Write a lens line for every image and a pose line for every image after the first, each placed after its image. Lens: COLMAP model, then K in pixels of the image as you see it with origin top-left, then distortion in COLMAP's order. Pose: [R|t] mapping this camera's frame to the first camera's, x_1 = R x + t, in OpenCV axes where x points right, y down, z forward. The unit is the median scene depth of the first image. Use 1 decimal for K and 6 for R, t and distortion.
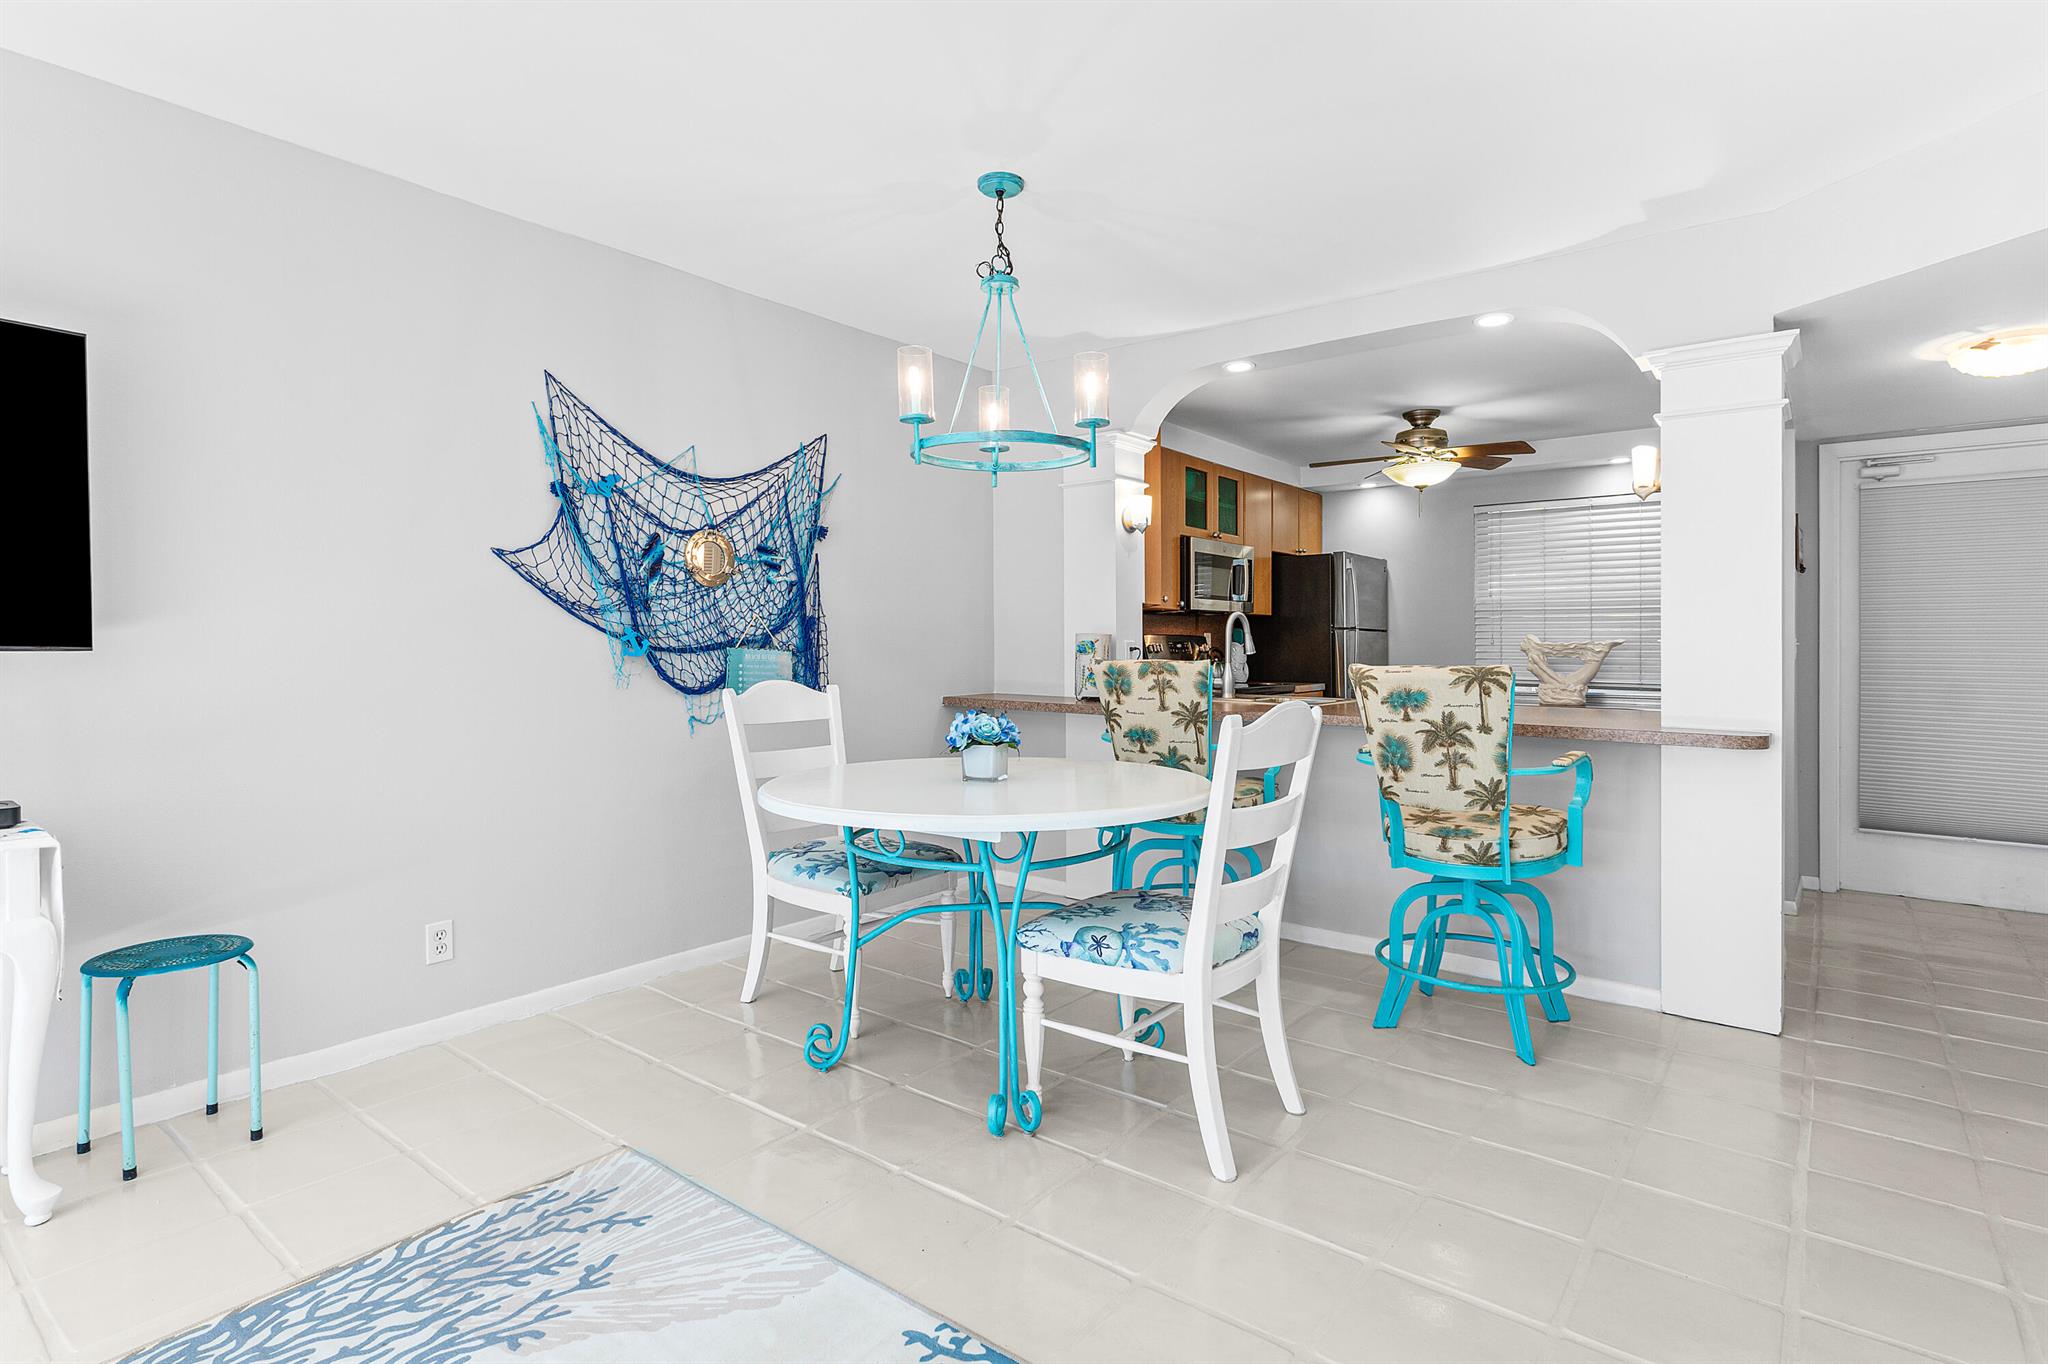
lens RADIAL K [[1026.5, 0, 1018.3], [0, 1026.5, 638.3], [0, 0, 1]] dist [0.003174, -0.000244]
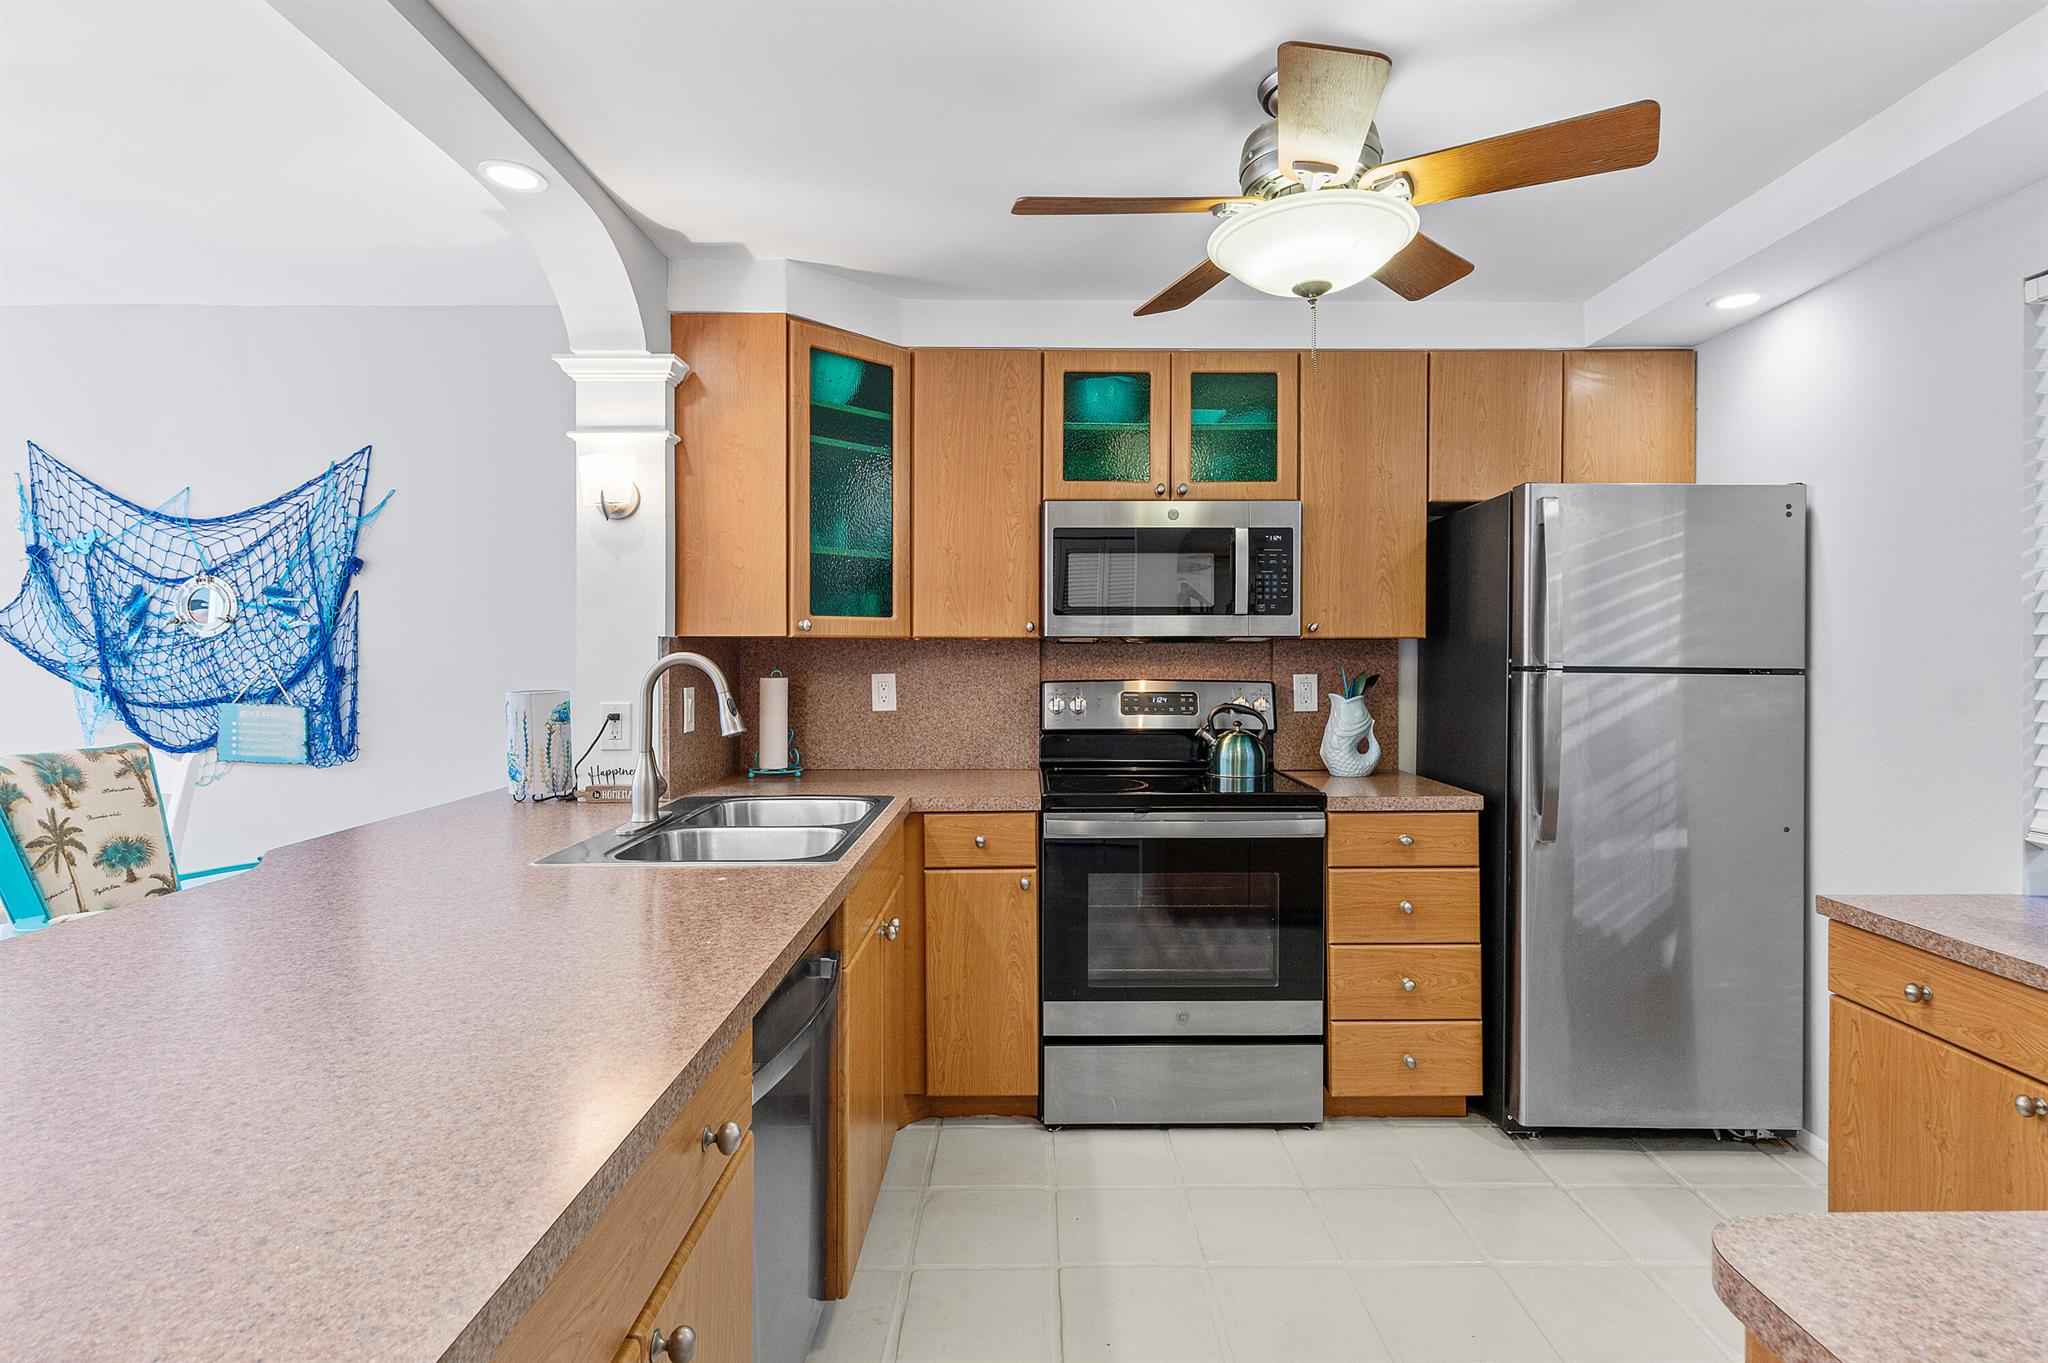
lens RADIAL K [[1003.3, 0, 1032.3], [0, 1003.3, 663.2], [0, 0, 1]] dist [0.003940, -0.001719]
pose [[0.629247, 0.002626, -0.777201, 0.894696], [0.008235, 0.999916, 0.010046, -0.030548], [0.777162, -0.012722, 0.629173, 1.037064]]
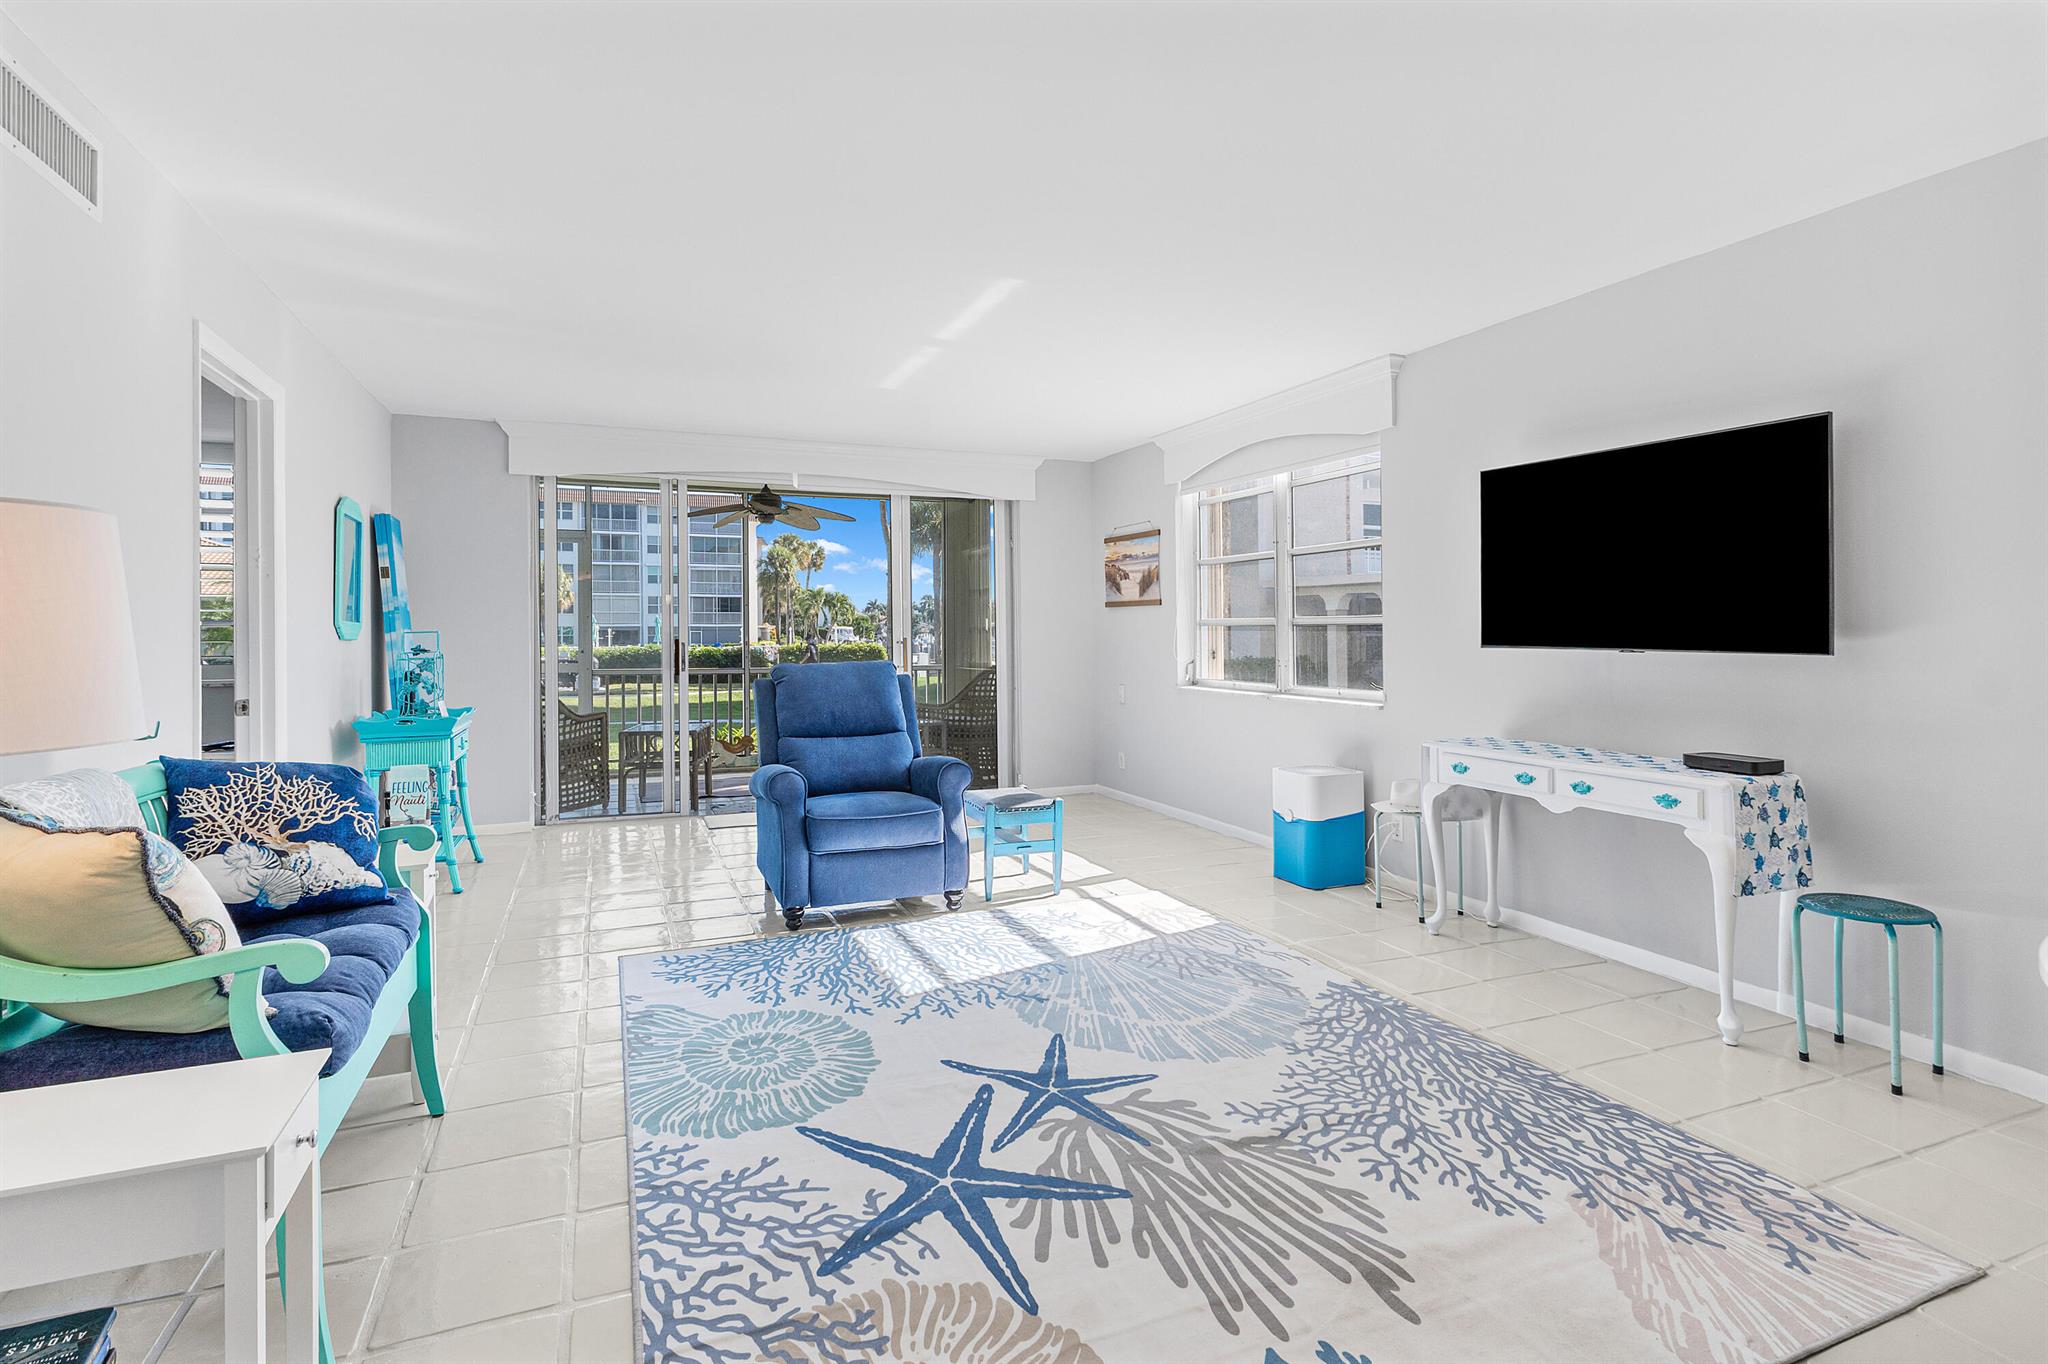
lens RADIAL K [[1006.9, 0, 1030.1], [0, 1006.9, 631.3], [0, 0, 1]] dist [0.000528, -0.000262]
pose [[-0.488984, -0.002073, -0.872290, 0.449710], [0.005400, 0.999971, -0.005404, -0.008149], [0.872276, -0.007353, -0.488958, 0.484735]]
